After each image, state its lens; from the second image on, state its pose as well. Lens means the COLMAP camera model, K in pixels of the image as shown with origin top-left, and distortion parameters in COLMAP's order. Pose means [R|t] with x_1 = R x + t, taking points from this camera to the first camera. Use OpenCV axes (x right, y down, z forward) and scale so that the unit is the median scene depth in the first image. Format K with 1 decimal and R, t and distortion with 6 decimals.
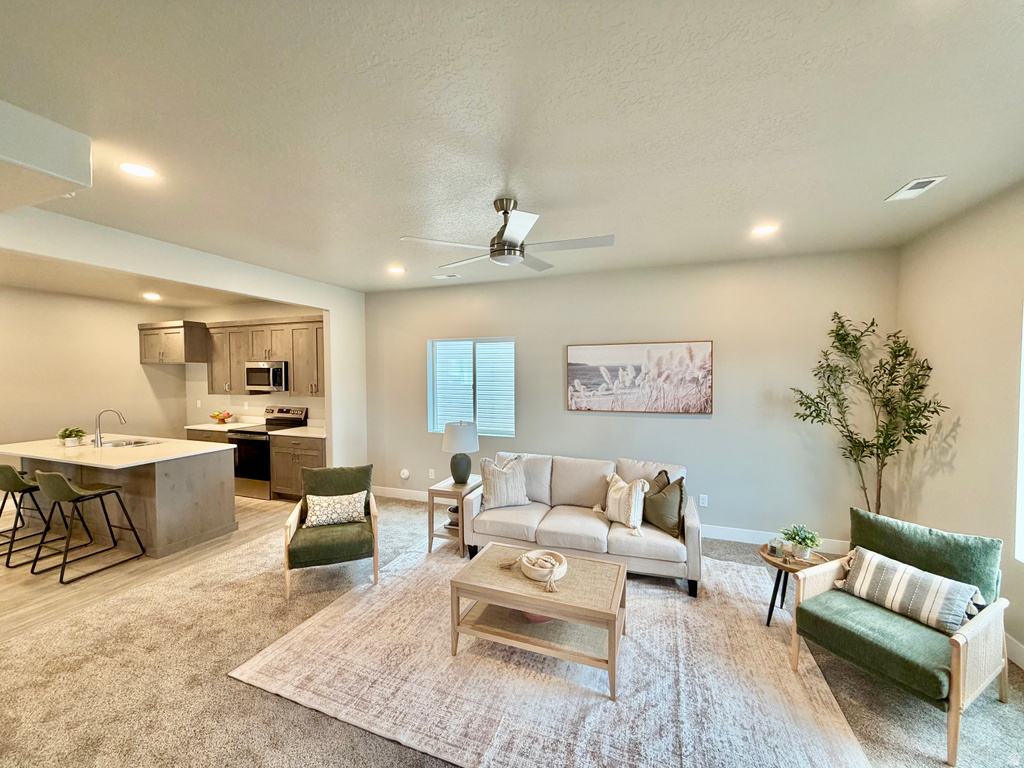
lens RADIAL K [[407.3, 0, 512.0], [0, 407.3, 384.0], [0, 0, 1]] dist [0.000054, 0.000263]
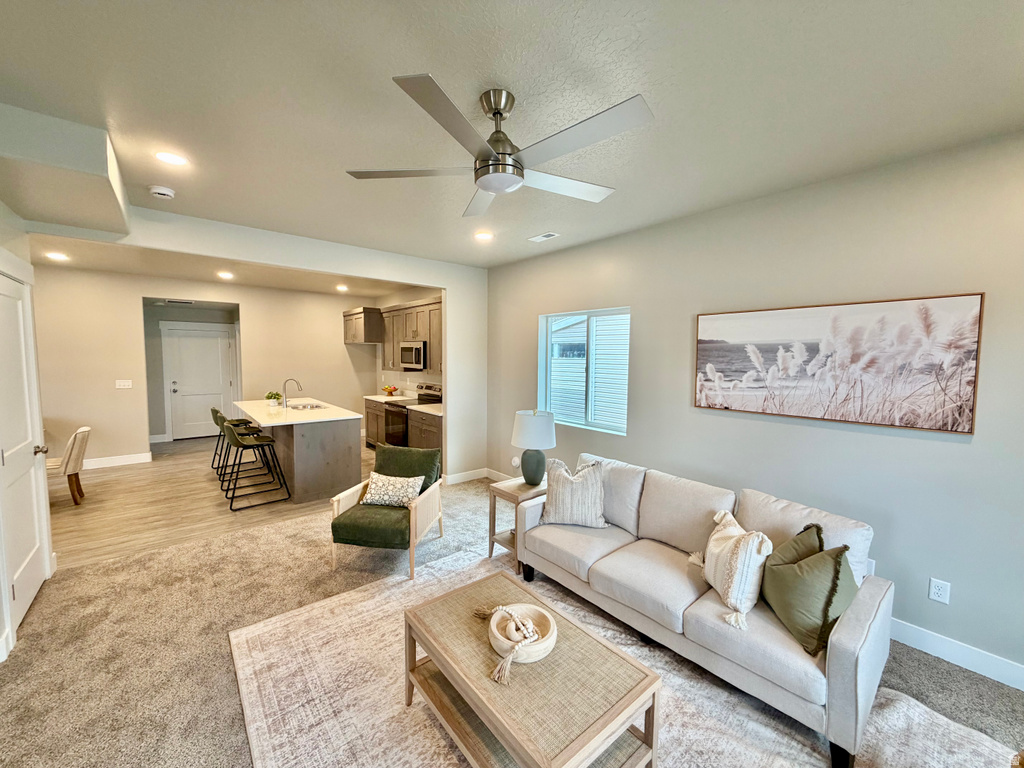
lens RADIAL K [[407.3, 0, 512.0], [0, 407.3, 384.0], [0, 0, 1]] dist [0.000054, 0.000263]
pose [[0.868753, 0.047593, -0.492953, 0.231943], [-0.029368, 0.998571, 0.044651, 0.002826], [0.494373, -0.024314, 0.868910, 0.254693]]
